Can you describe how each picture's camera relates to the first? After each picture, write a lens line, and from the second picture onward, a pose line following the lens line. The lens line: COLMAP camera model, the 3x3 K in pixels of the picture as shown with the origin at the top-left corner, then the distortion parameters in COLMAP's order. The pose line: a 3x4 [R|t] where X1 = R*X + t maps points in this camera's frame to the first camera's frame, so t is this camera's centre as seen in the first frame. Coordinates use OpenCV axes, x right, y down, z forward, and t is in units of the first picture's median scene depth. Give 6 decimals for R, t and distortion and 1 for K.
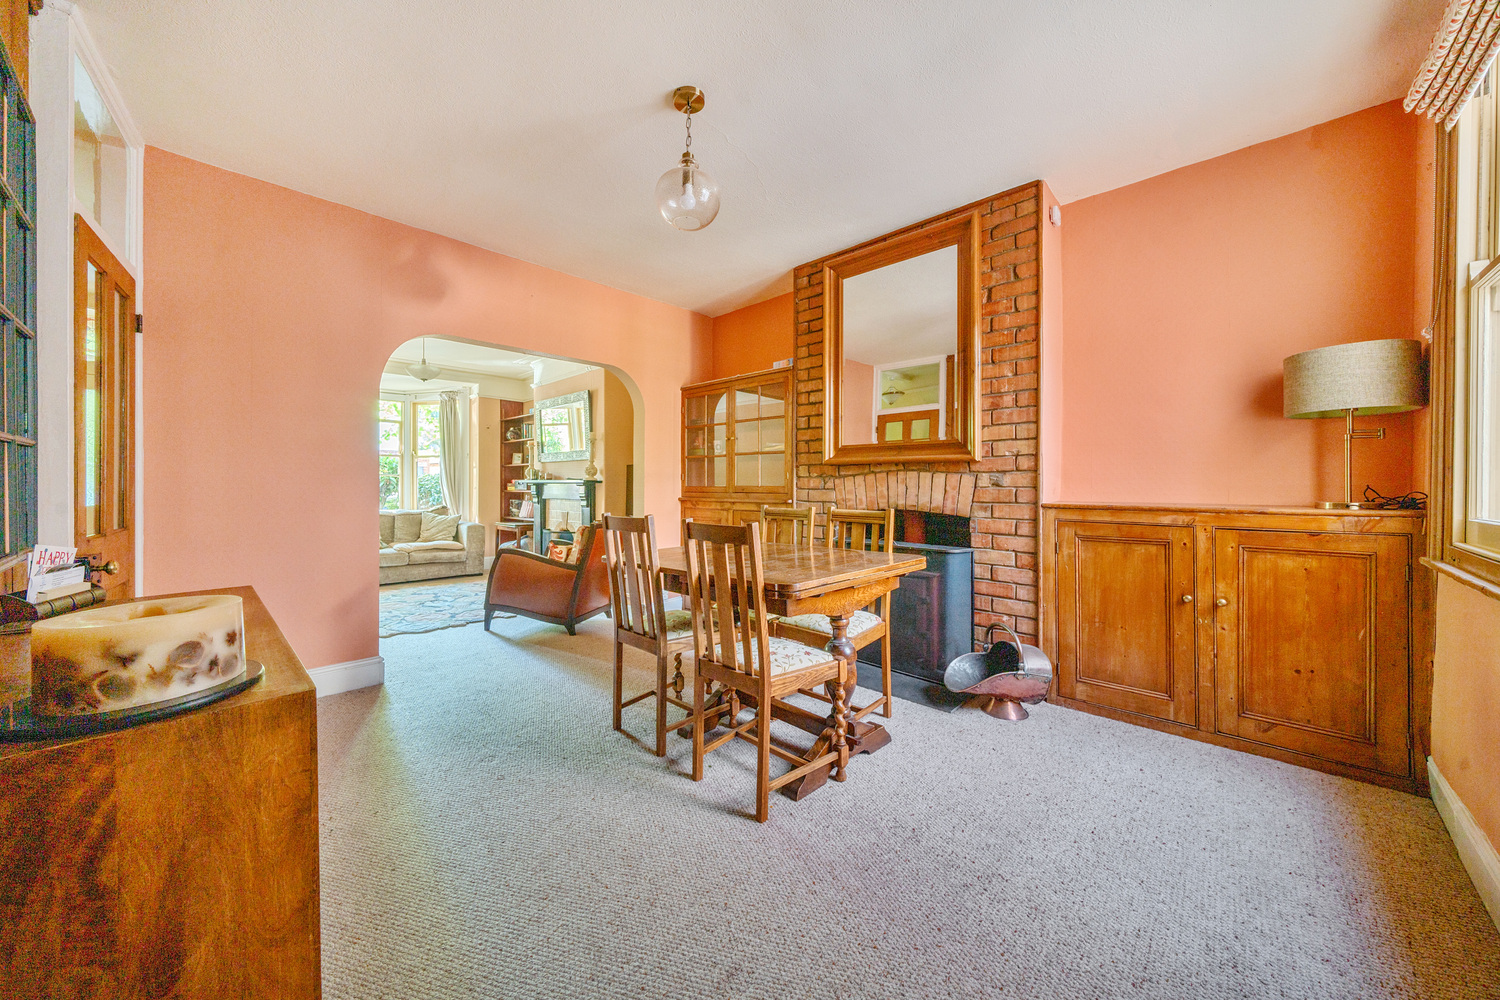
lens RADIAL K [[538.0, 0, 748.7], [0, 538.0, 490.5], [0, 0, 1]] dist [0.000891, 0.000038]
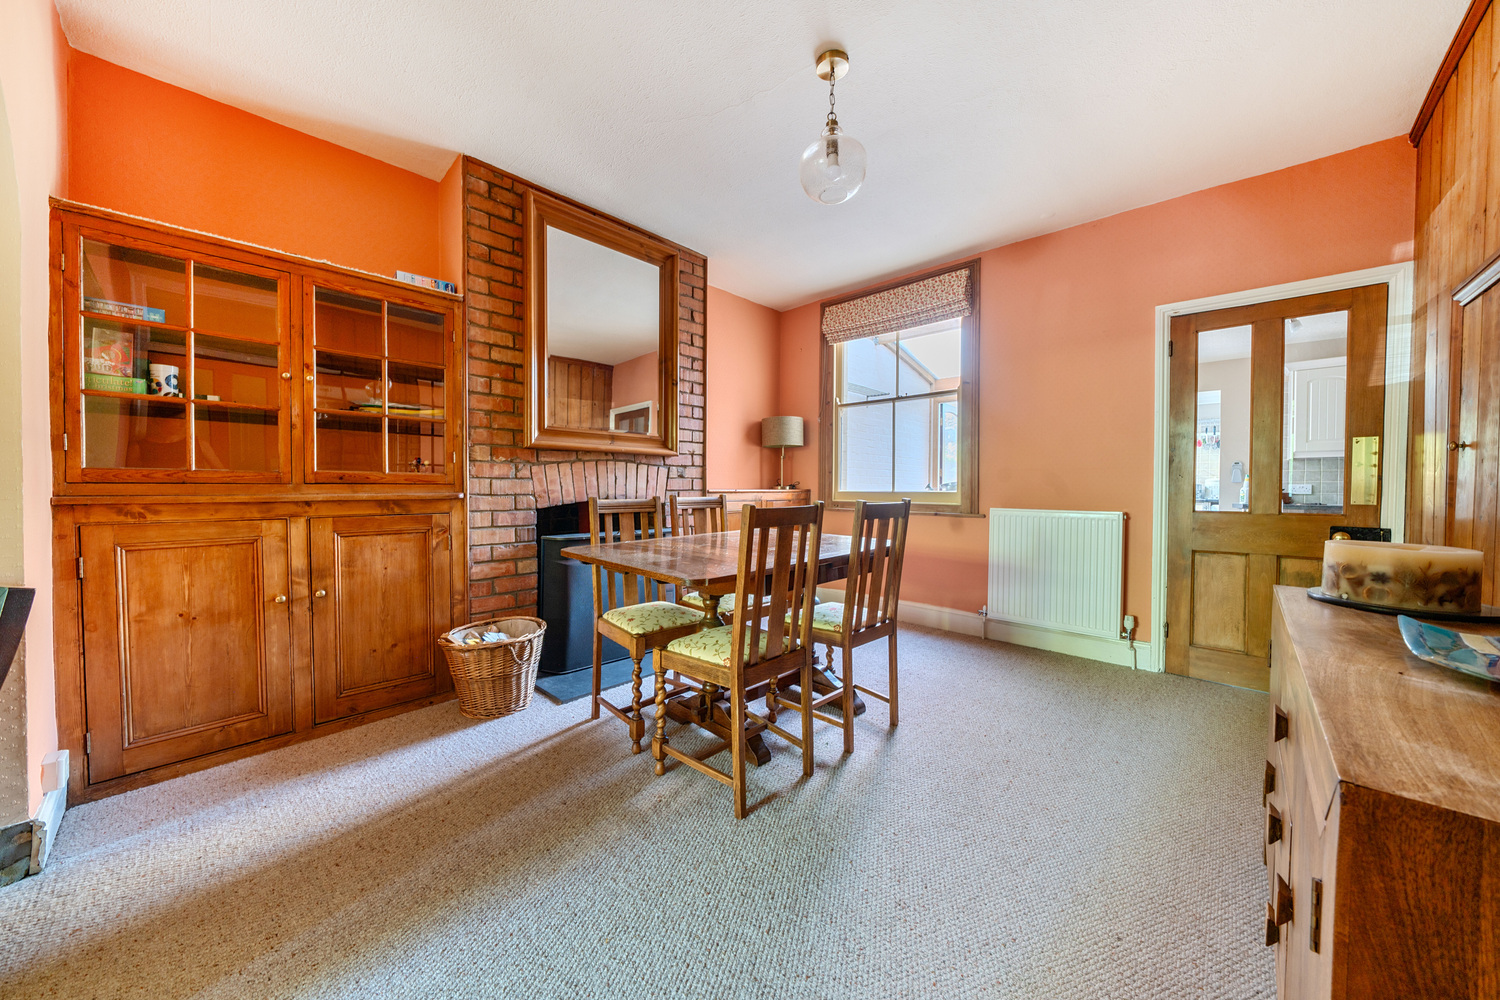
lens RADIAL K [[526.8, 0, 749.2], [0, 526.8, 497.6], [0, 0, 1]] dist [-0.000830, -0.000114]
pose [[-0.009062, -0.016239, 0.999827, -0.738957], [0.011998, 0.999794, 0.016348, 0.019937], [-0.999887, 0.012144, -0.008865, 0.805588]]
